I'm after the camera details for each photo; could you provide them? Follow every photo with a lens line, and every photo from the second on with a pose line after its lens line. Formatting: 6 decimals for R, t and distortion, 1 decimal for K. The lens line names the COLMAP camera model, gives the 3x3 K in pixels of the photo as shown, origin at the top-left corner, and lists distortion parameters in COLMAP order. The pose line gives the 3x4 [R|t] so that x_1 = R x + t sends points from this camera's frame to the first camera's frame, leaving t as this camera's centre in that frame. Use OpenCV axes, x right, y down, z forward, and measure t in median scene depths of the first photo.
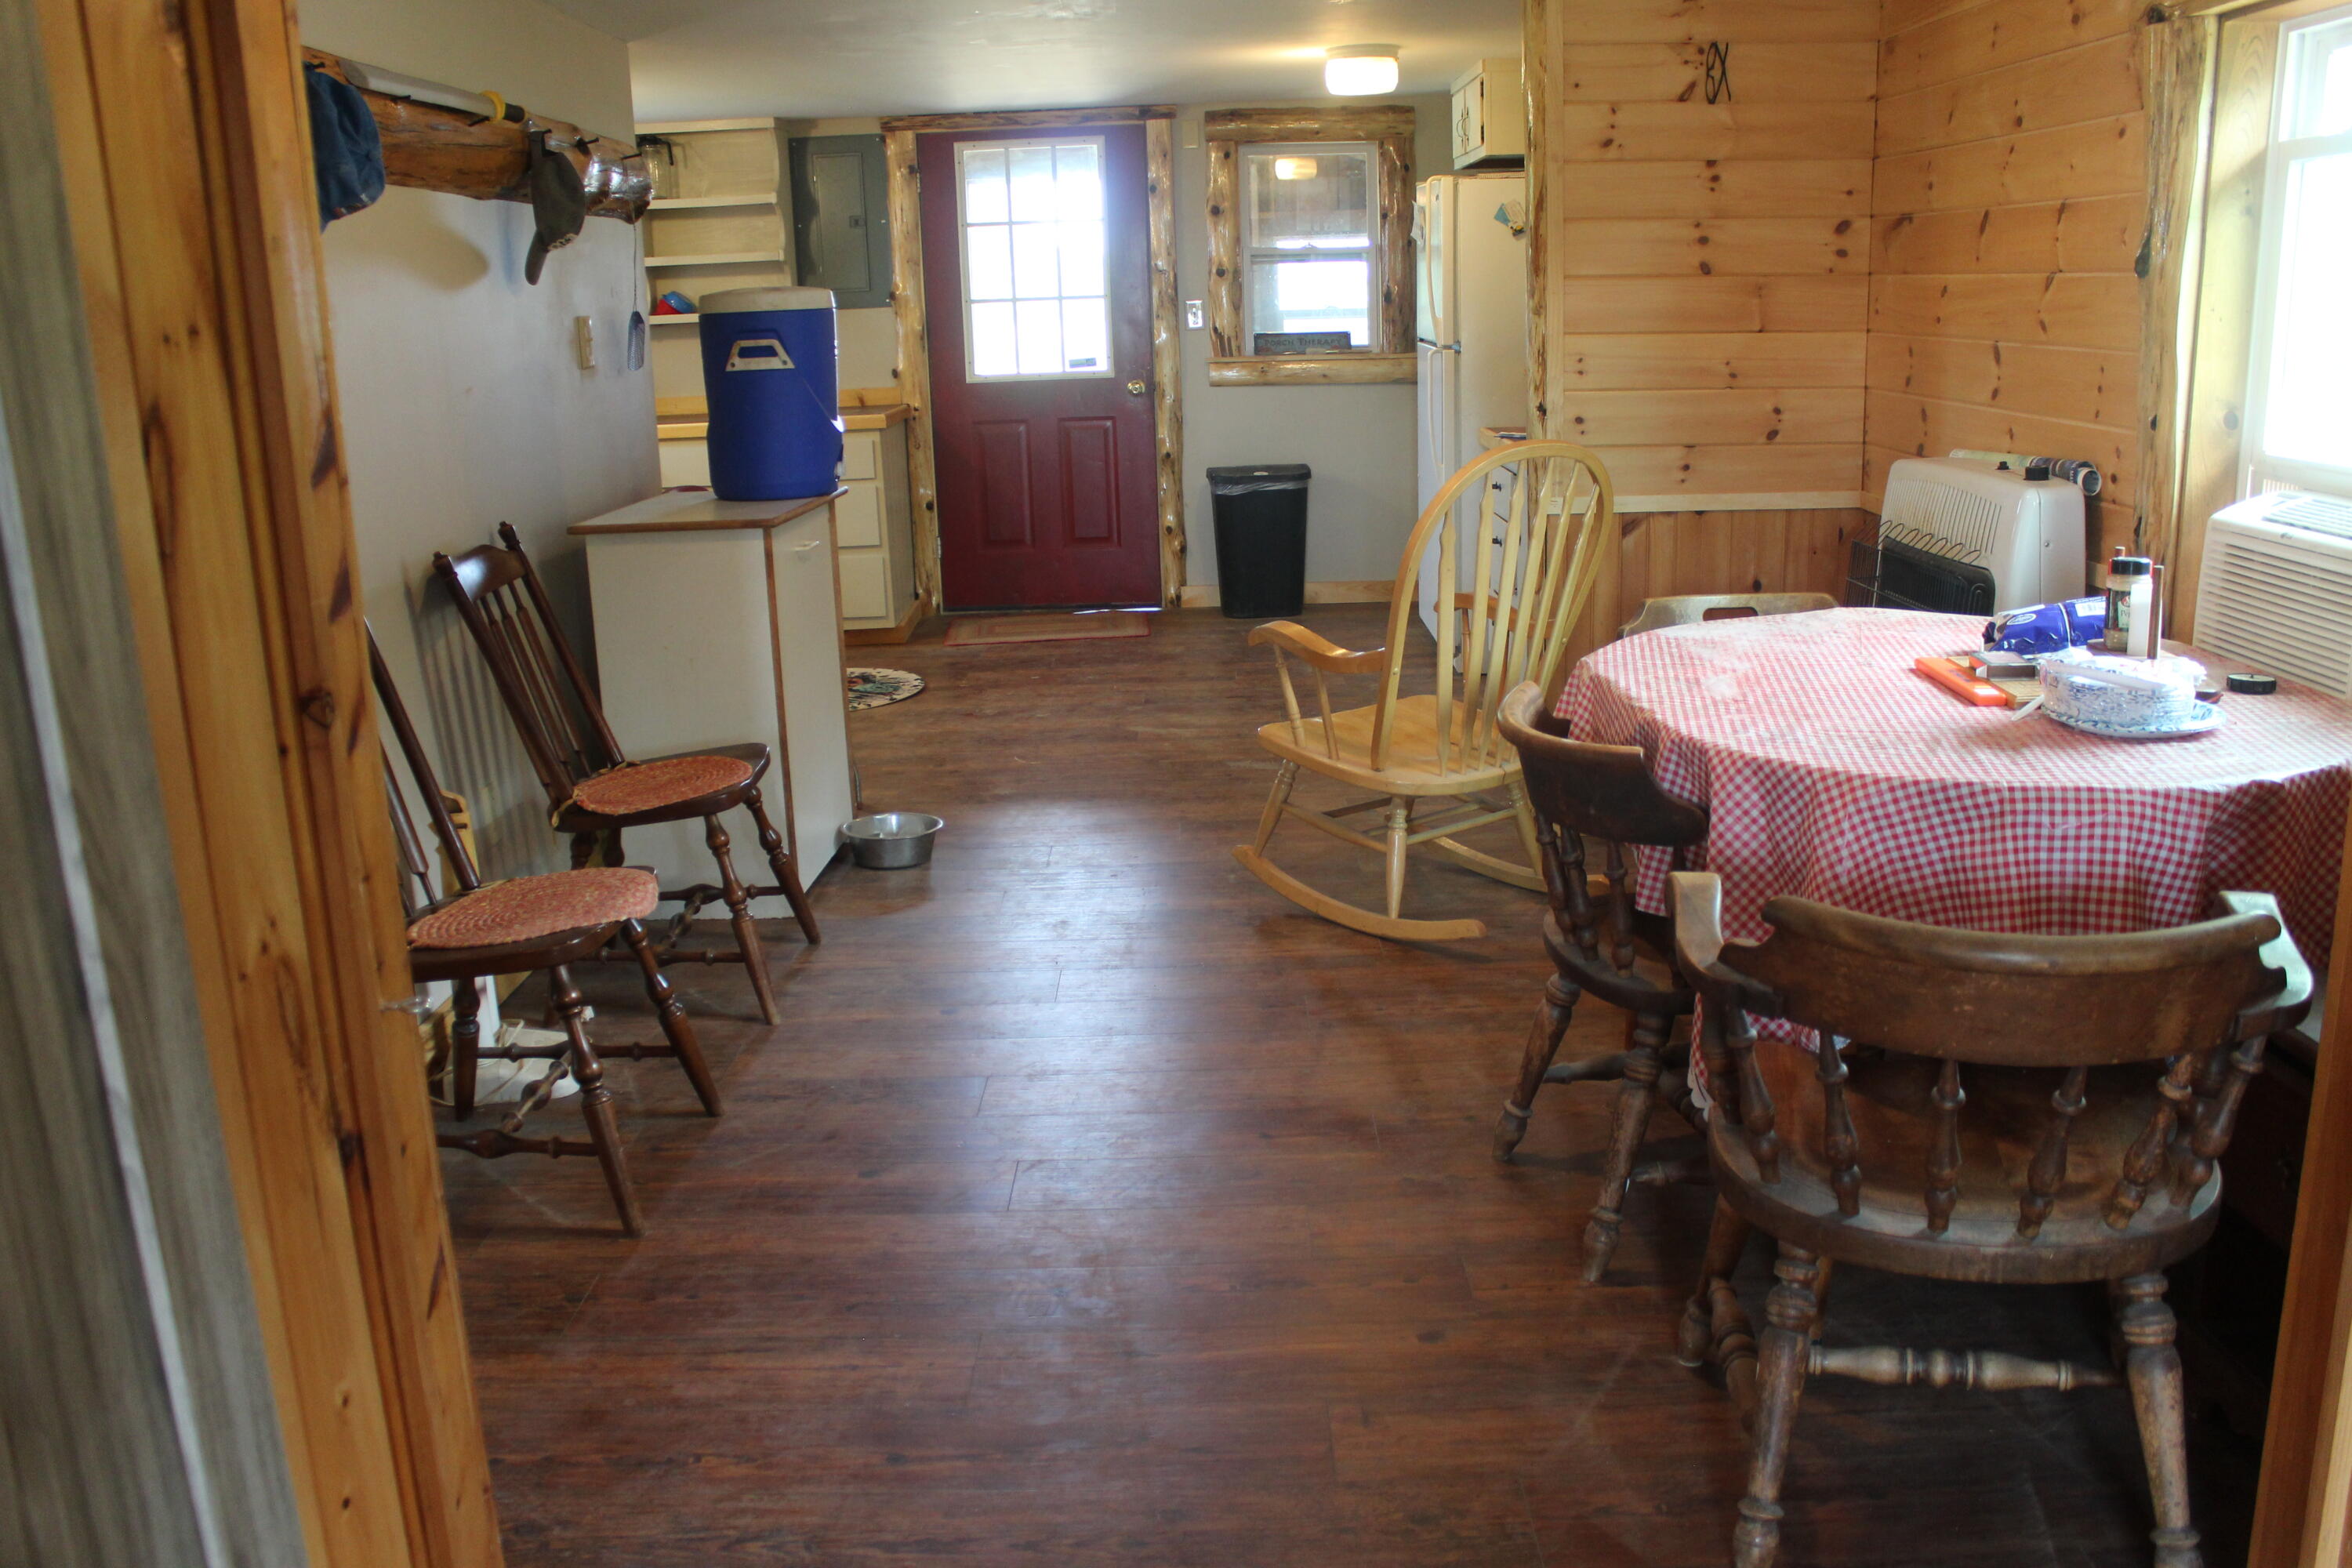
lens RADIAL K [[1956.2, 0, 1193.7], [0, 1956.2, 782.9], [0, 0, 1]] dist [-0.169676, 0.153941]
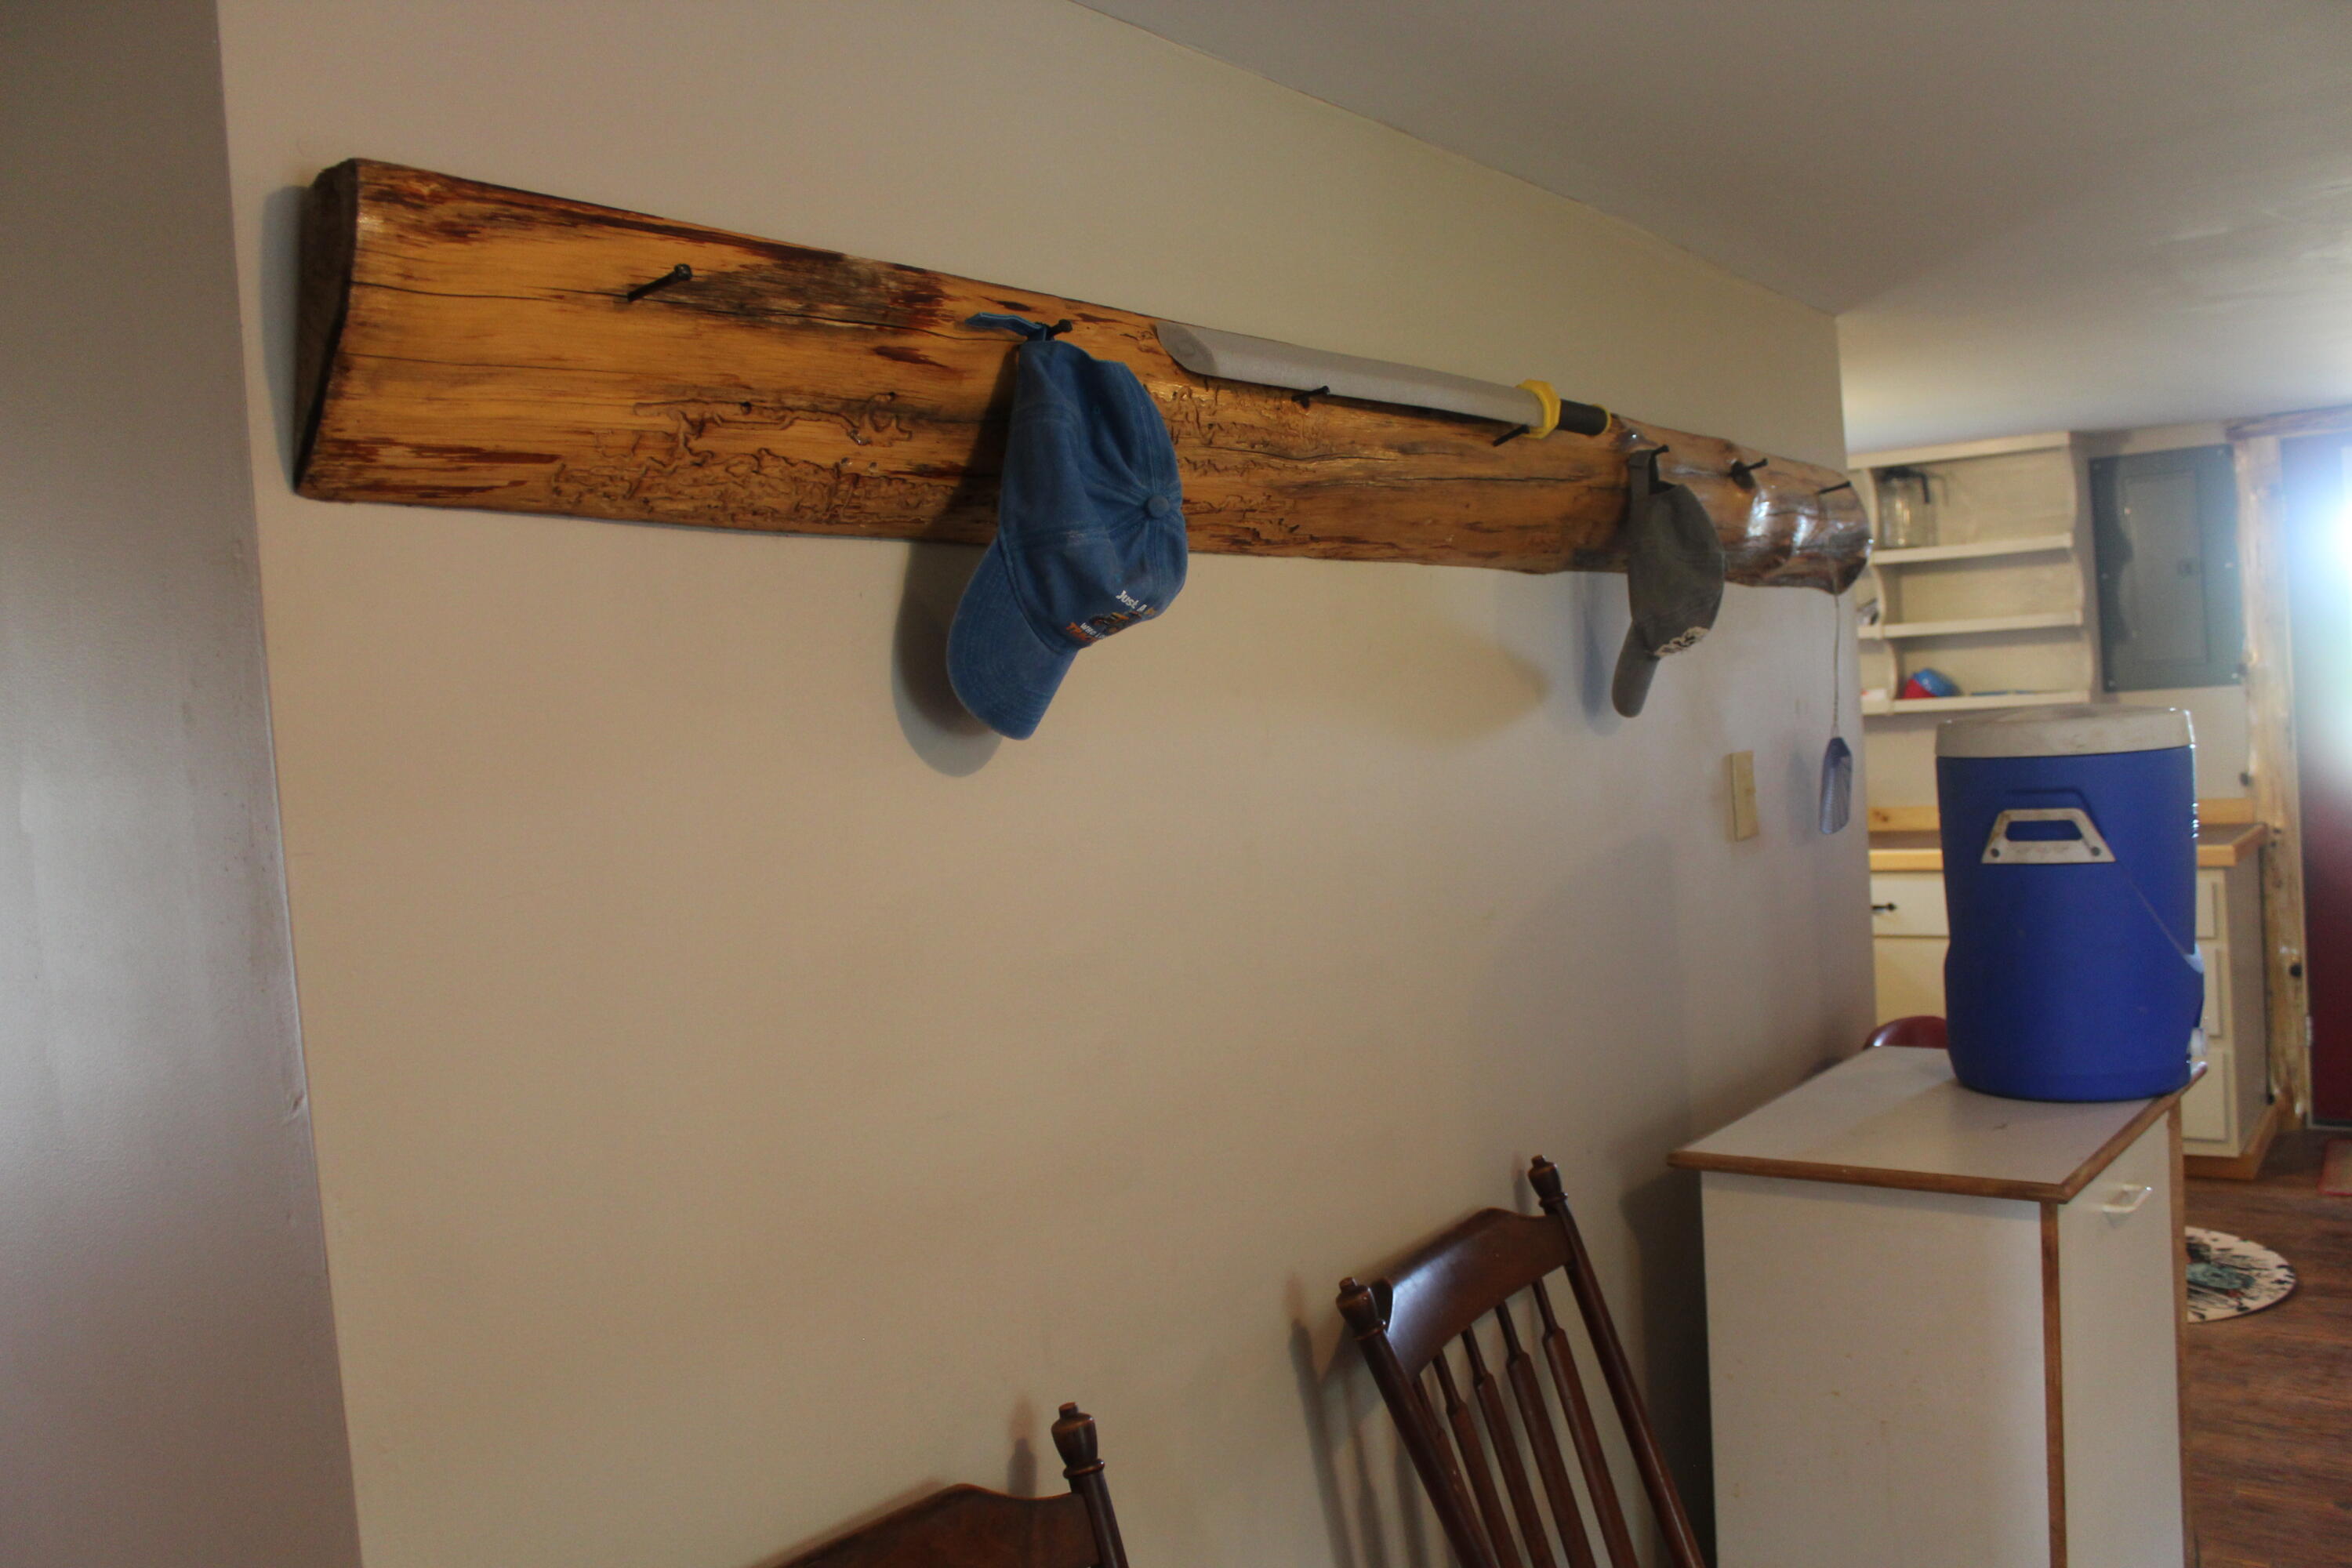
lens RADIAL K [[1956.2, 0, 1193.7], [0, 1956.2, 782.9], [0, 0, 1]] dist [-0.169676, 0.153941]
pose [[0.803994, -0.000752, -0.594636, -0.097028], [-0.103312, 0.984614, -0.140932, -0.131661], [0.585593, 0.174742, 0.791546, 0.419966]]
